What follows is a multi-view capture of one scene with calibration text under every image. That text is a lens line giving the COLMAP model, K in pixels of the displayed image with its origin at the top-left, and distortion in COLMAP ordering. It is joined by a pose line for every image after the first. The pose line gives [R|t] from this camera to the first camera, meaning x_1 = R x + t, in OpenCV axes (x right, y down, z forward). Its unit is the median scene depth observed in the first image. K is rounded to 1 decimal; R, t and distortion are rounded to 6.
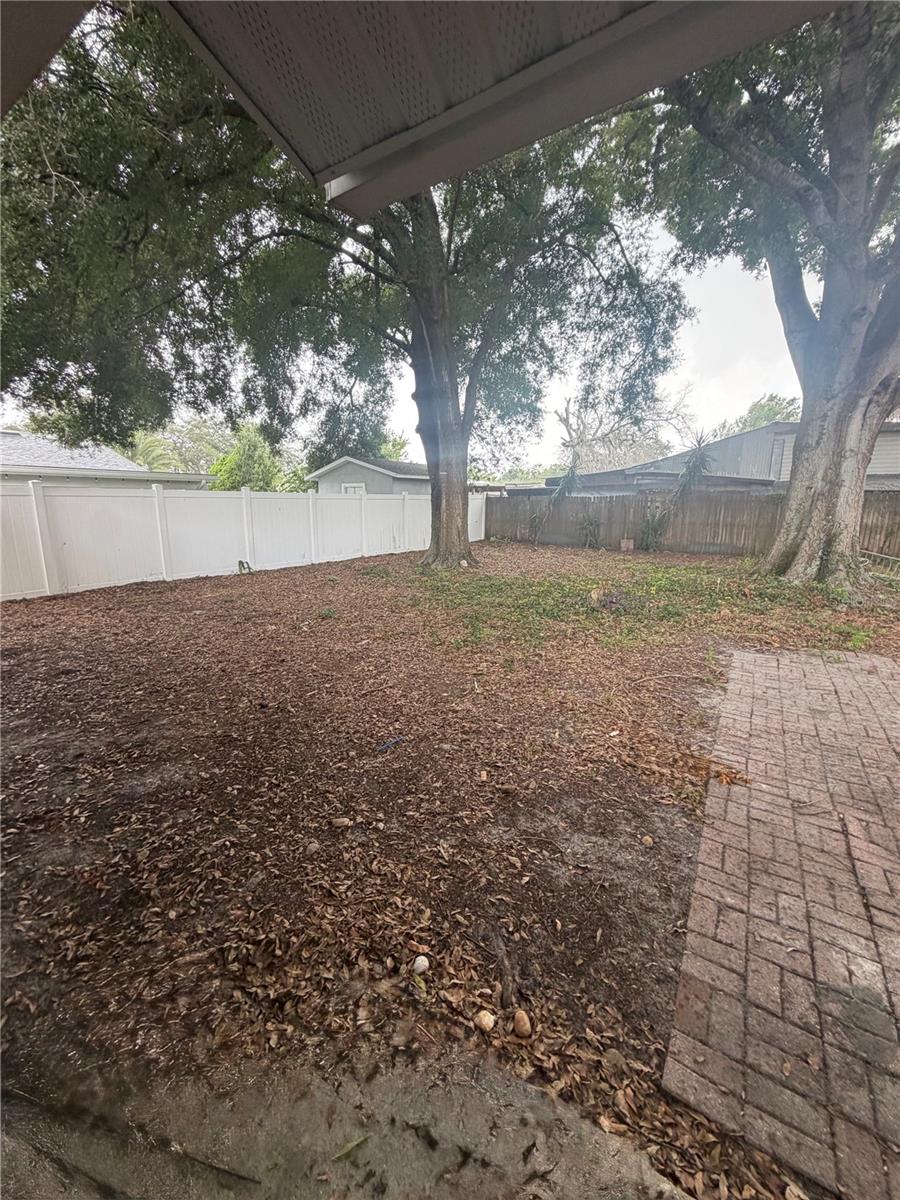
lens RADIAL K [[478.6, 0, 448.6], [0, 478.6, 596.1], [0, 0, 1]] dist [-0.001141, 0.000505]
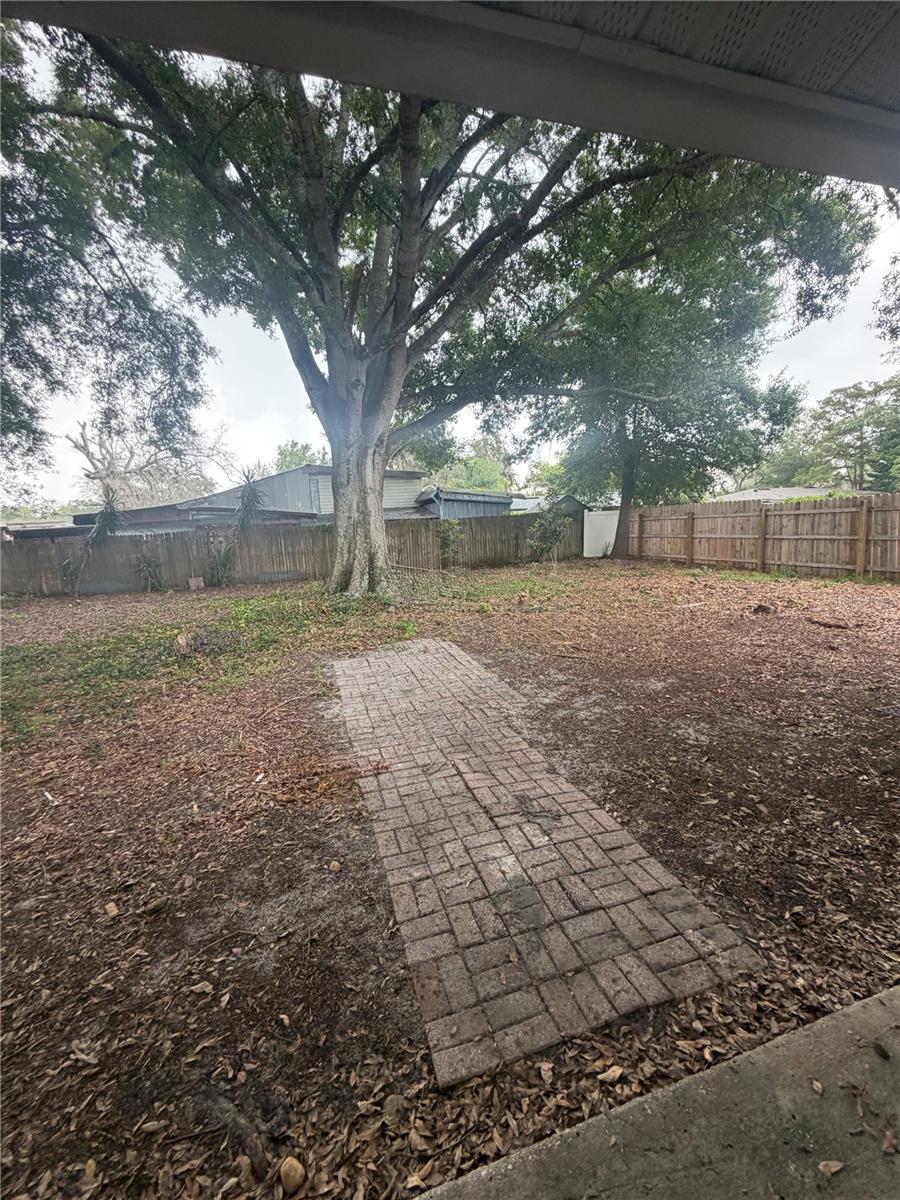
lens RADIAL K [[478.6, 0, 451.5], [0, 478.6, 601.2], [0, 0, 1]] dist [-0.001141, 0.000505]
pose [[0.648380, -0.151597, 0.746071, -0.037457], [0.197428, 0.979930, 0.027540, 0.000977], [-0.735273, 0.129439, 0.665297, 0.051319]]
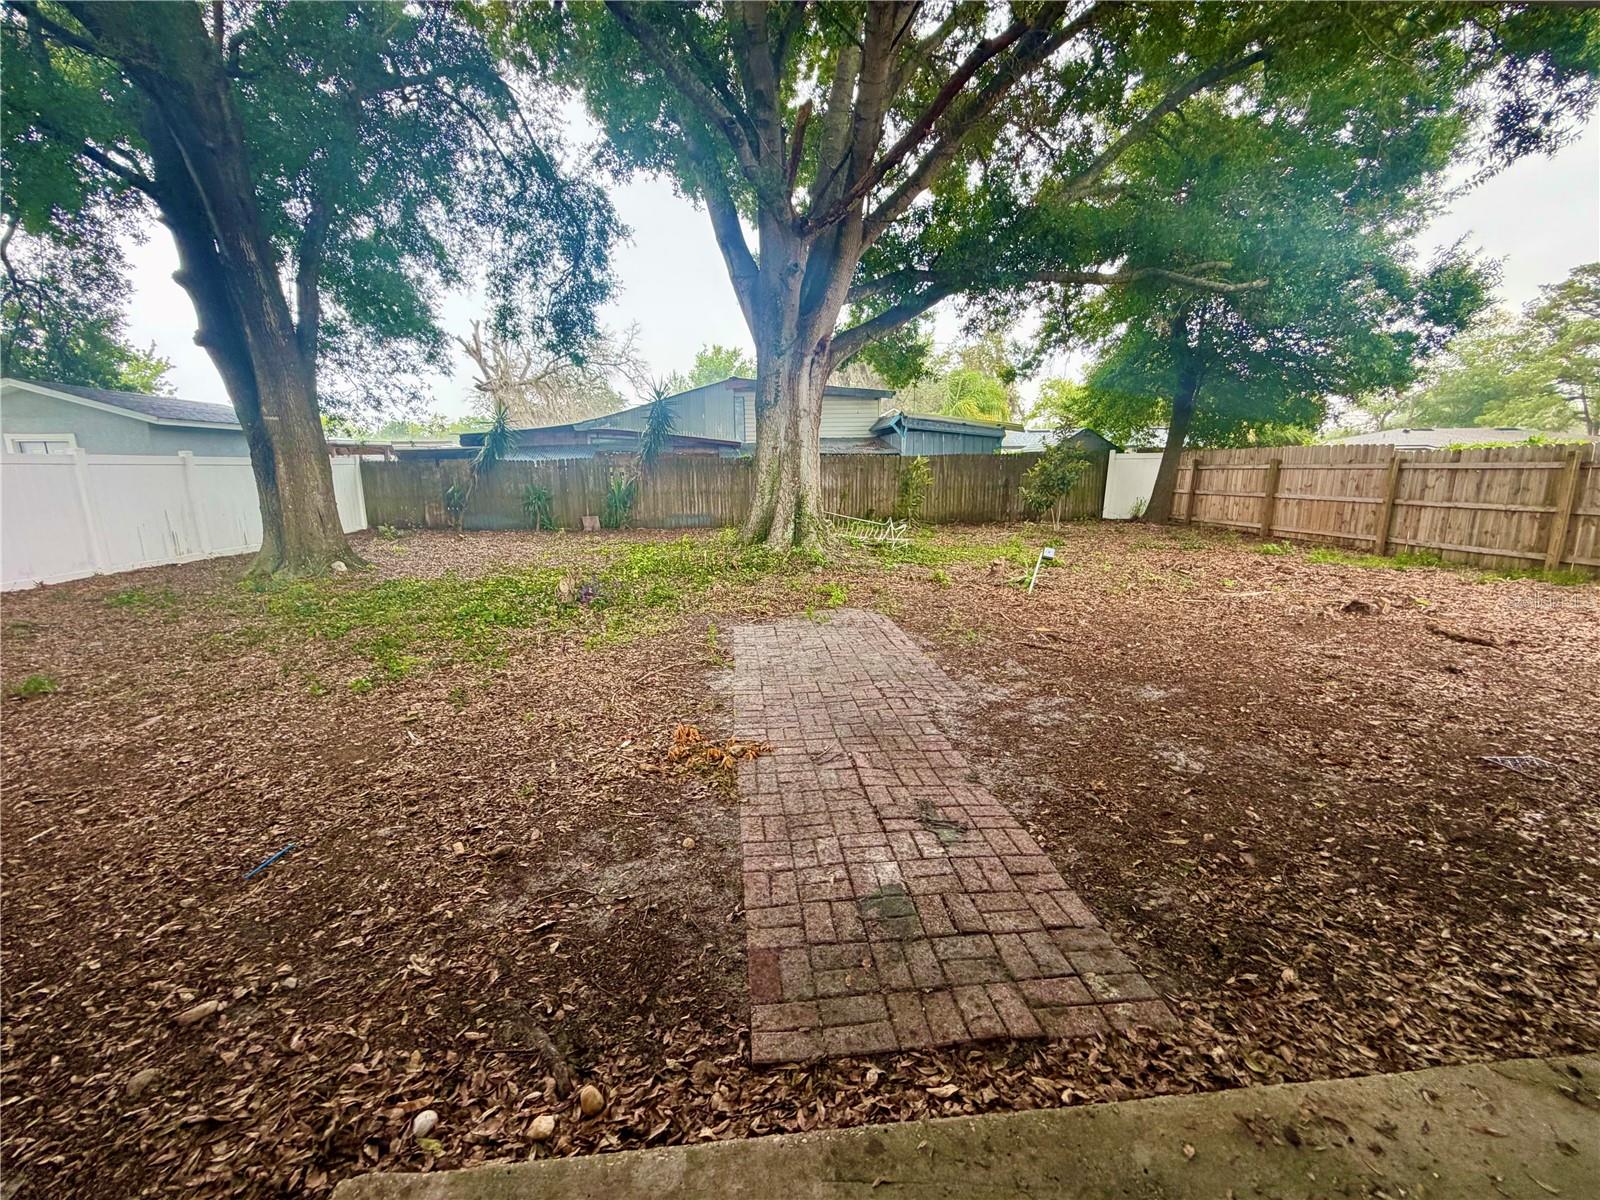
lens RADIAL K [[638.1, 0, 795.5], [0, 638.1, 602.1], [0, 0, 1]] dist [-0.001141, 0.000505]
pose [[0.783502, -0.135792, 0.606371, -0.033151], [0.130184, 0.990045, 0.053501, 0.024314], [-0.607600, 0.037021, 0.793380, -0.018018]]
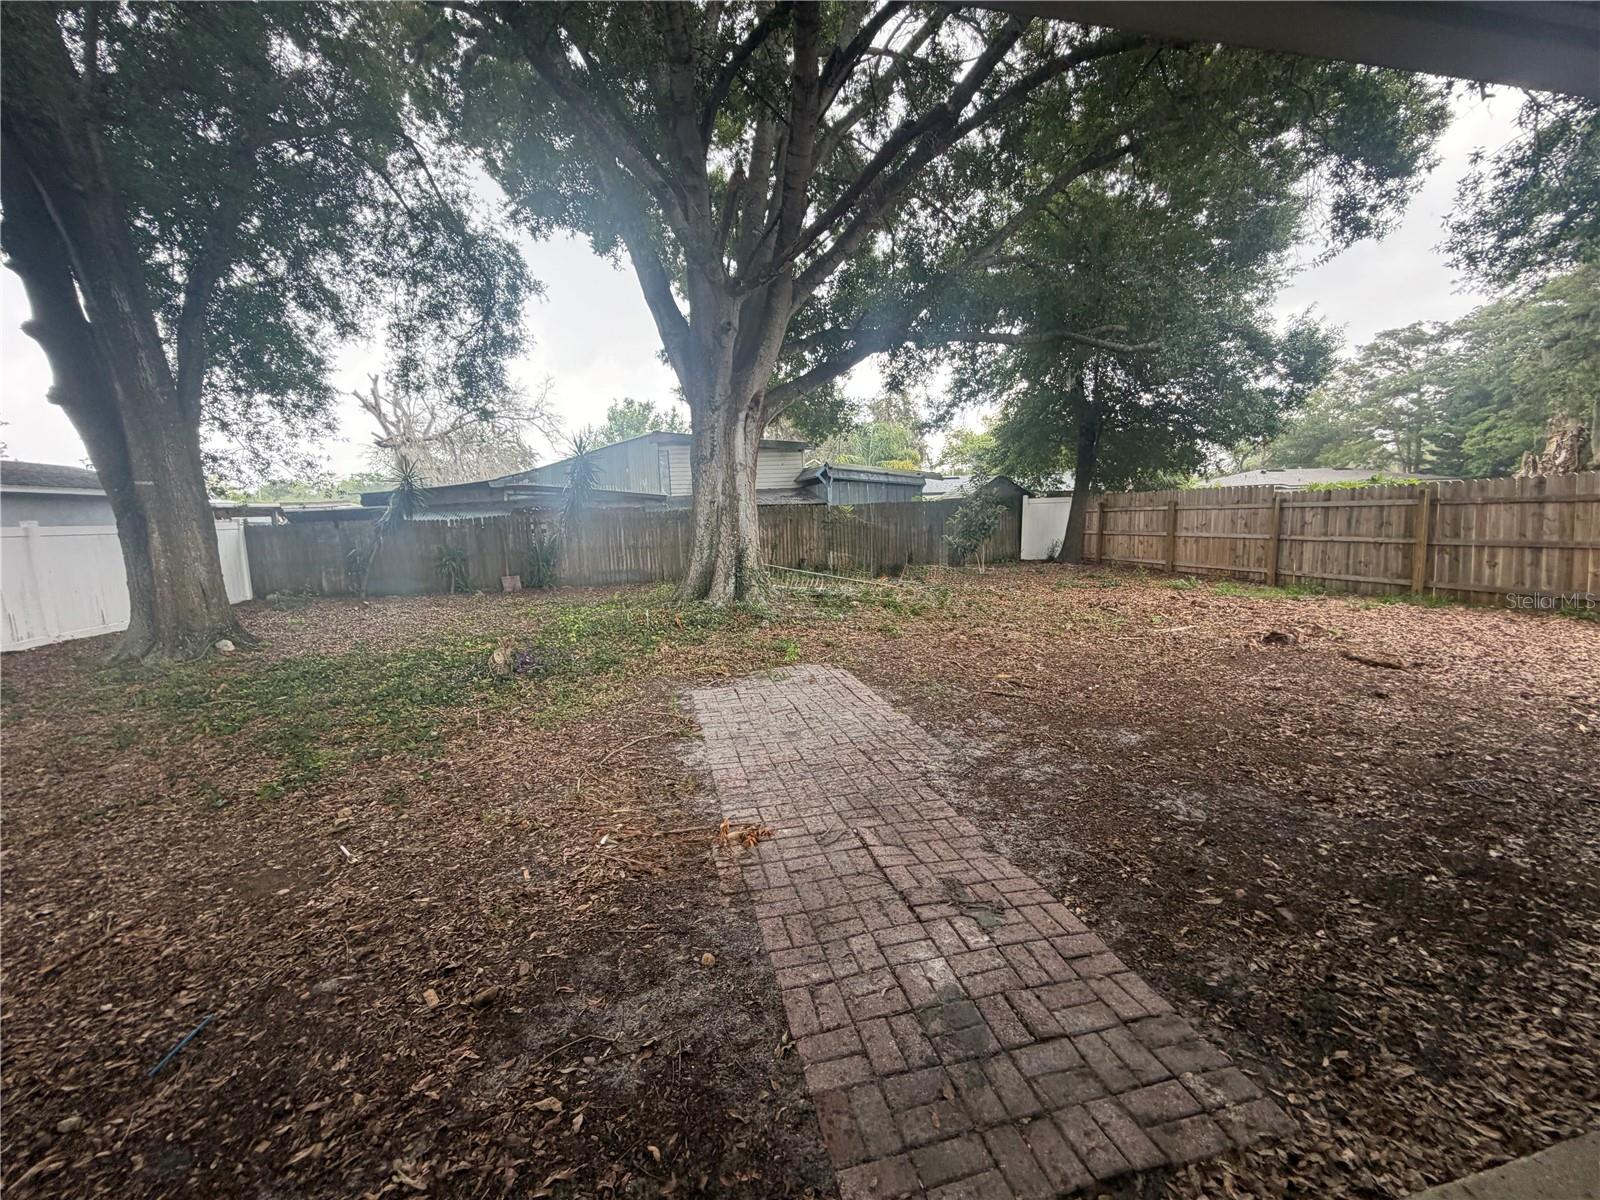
lens RADIAL K [[638.1, 0, 800.0], [0, 638.1, 606.6], [0, 0, 1]] dist [-0.001141, 0.000505]
pose [[0.694693, -0.126551, 0.708086, -0.060983], [0.173586, 0.984802, 0.005703, -0.007543], [-0.698047, 0.118952, 0.706103, 0.060901]]
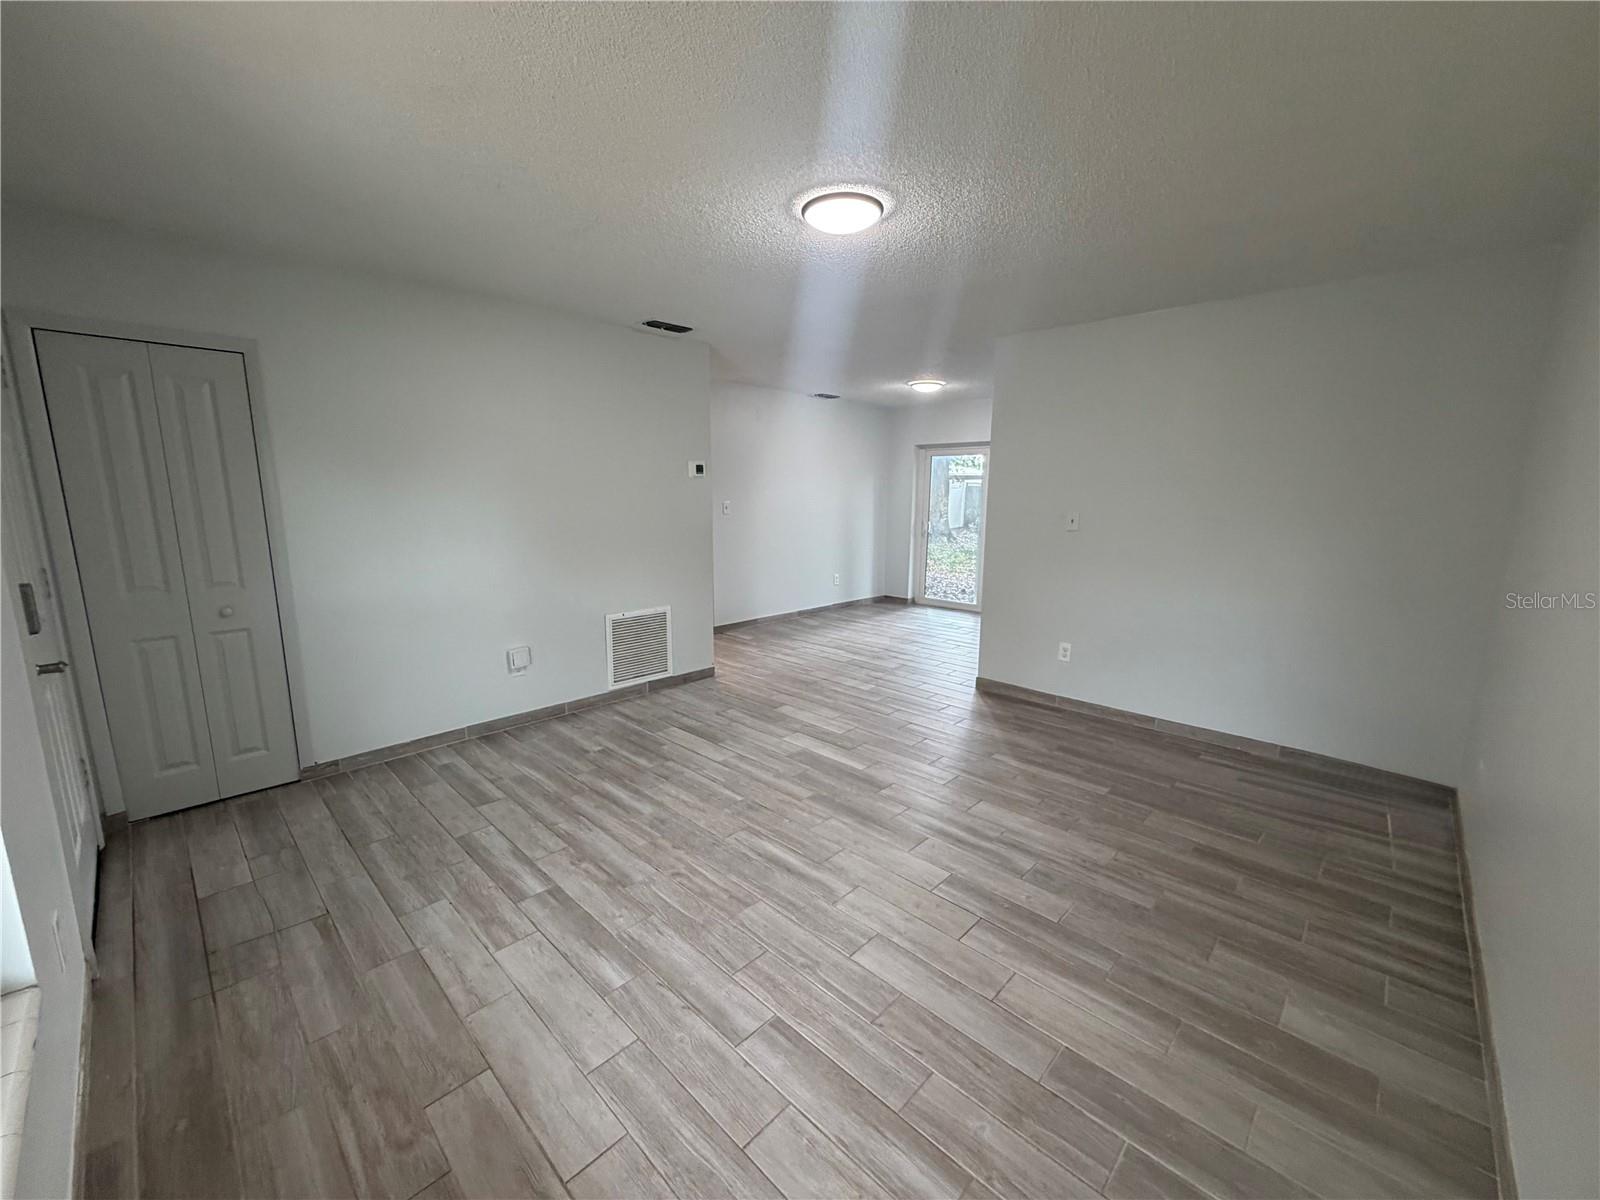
lens RADIAL K [[638.1, 0, 796.1], [0, 638.1, 604.0], [0, 0, 1]] dist [-0.001141, 0.000505]
pose [[0.982552, 0.039624, -0.181721, -0.109377], [-0.040943, 0.999155, -0.003510, 0.335275], [0.181428, 0.010889, 0.983344, -1.987762]]
